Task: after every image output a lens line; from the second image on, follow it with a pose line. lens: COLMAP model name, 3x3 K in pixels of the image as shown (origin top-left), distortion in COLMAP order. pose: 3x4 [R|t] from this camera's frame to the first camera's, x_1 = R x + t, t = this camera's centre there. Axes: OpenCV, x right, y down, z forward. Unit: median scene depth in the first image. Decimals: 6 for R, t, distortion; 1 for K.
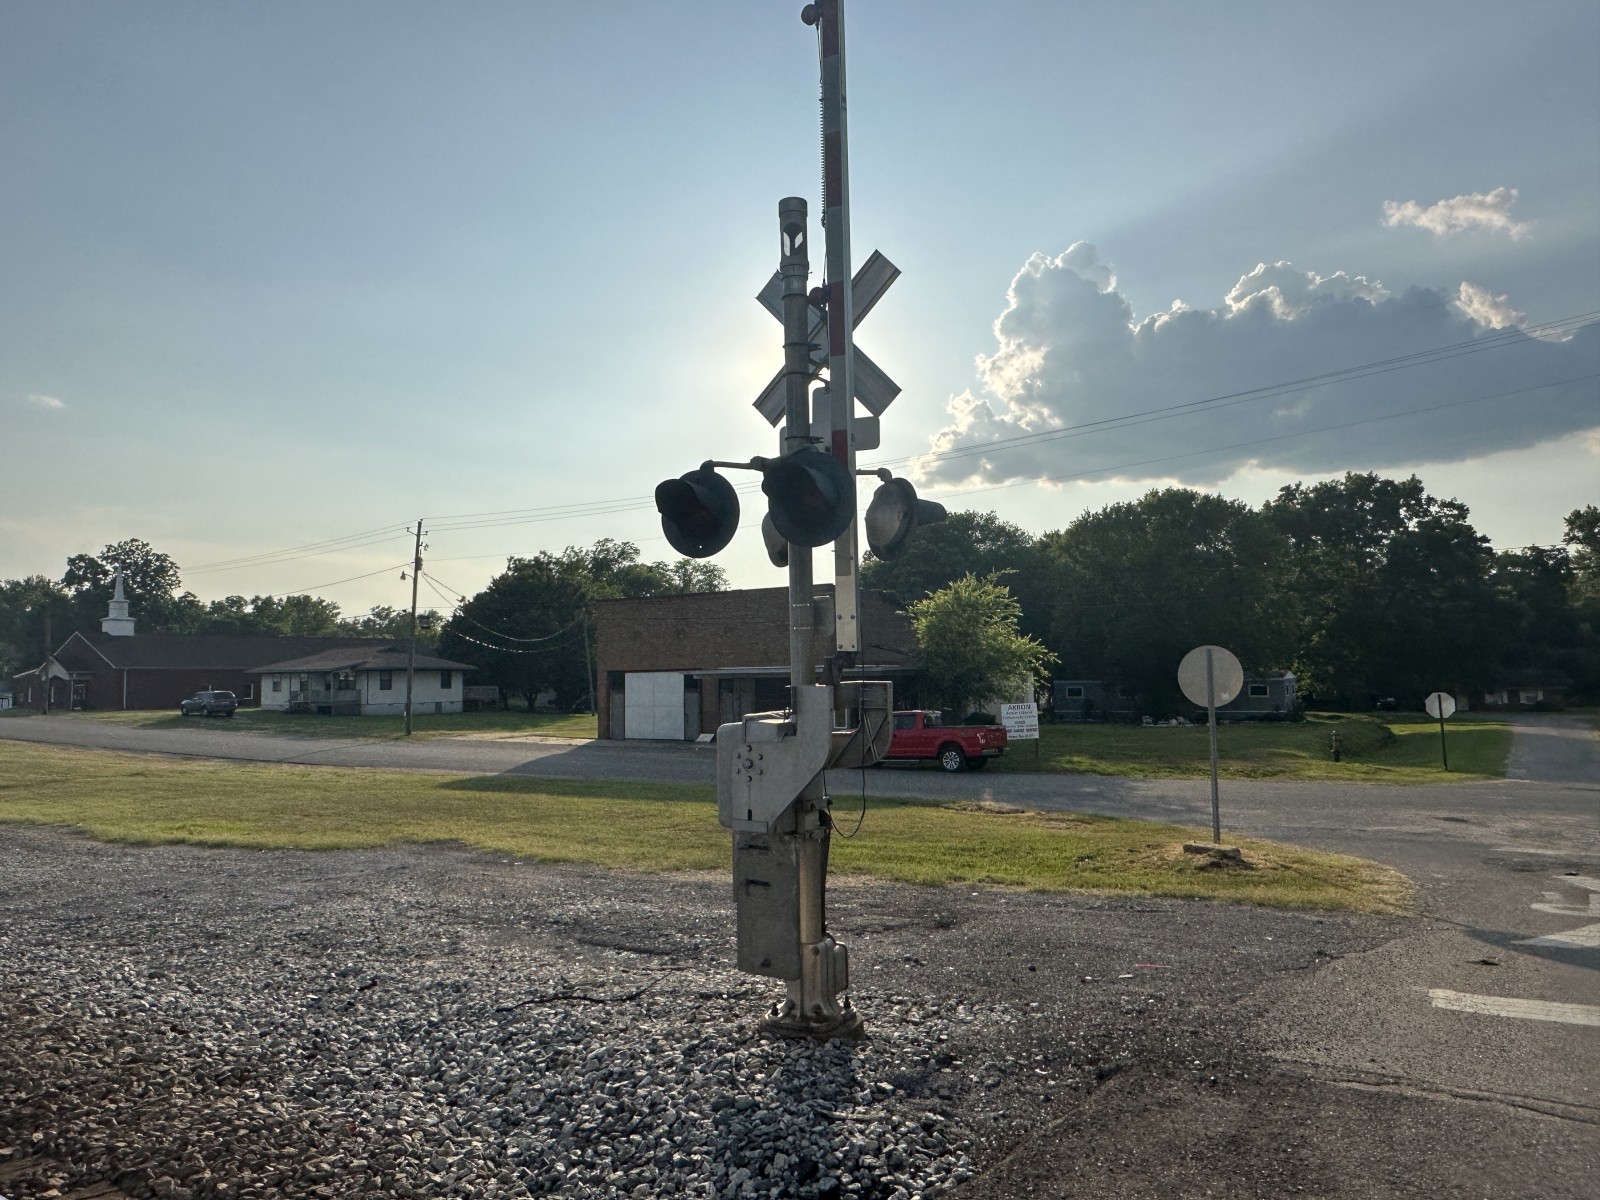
lens RADIAL K [[1077.8, 0, 802.9], [0, 1077.8, 603.1], [0, 0, 1]] dist [-0.012973, -0.003920]
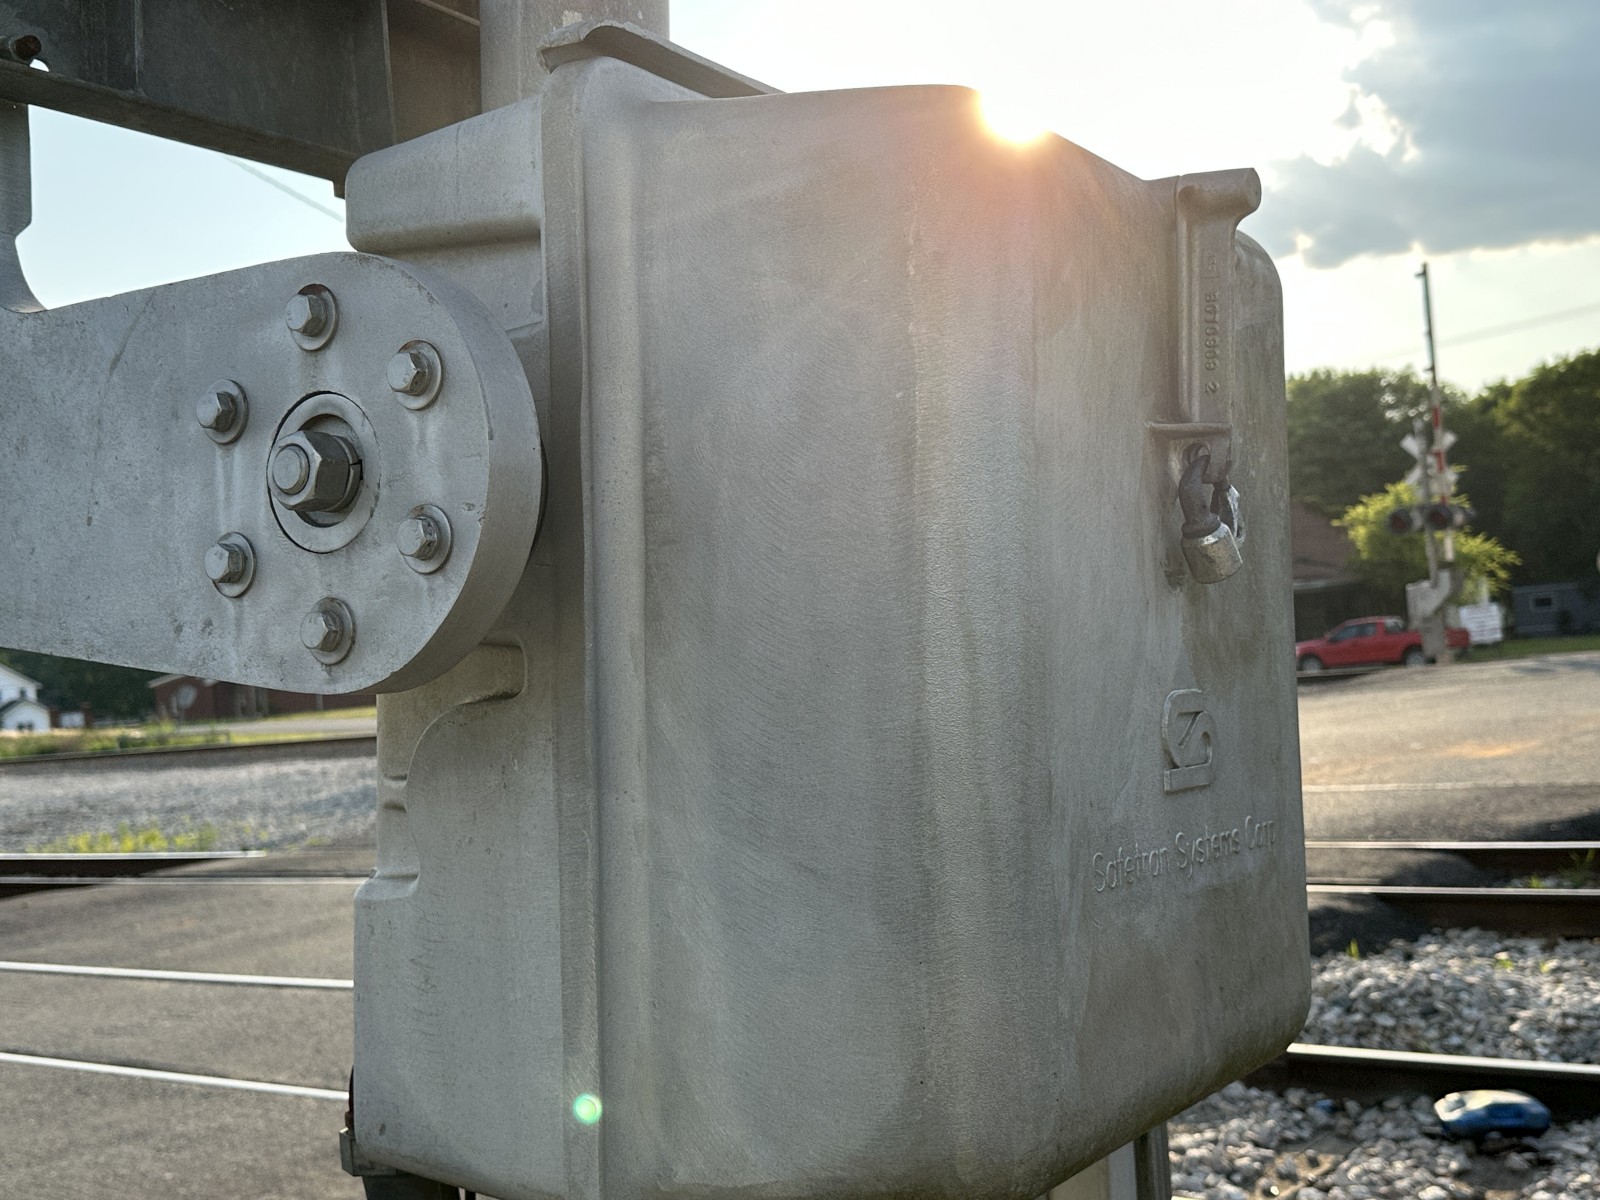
lens RADIAL K [[1821.7, 0, 801.6], [0, 1821.7, 605.8], [0, 0, 1]] dist [0.008851, 0.000000]
pose [[0.986654, -0.079729, -0.141976, -0.102845], [0.086546, 0.995341, 0.042492, -0.018804], [0.137927, -0.054212, 0.988958, -0.438670]]
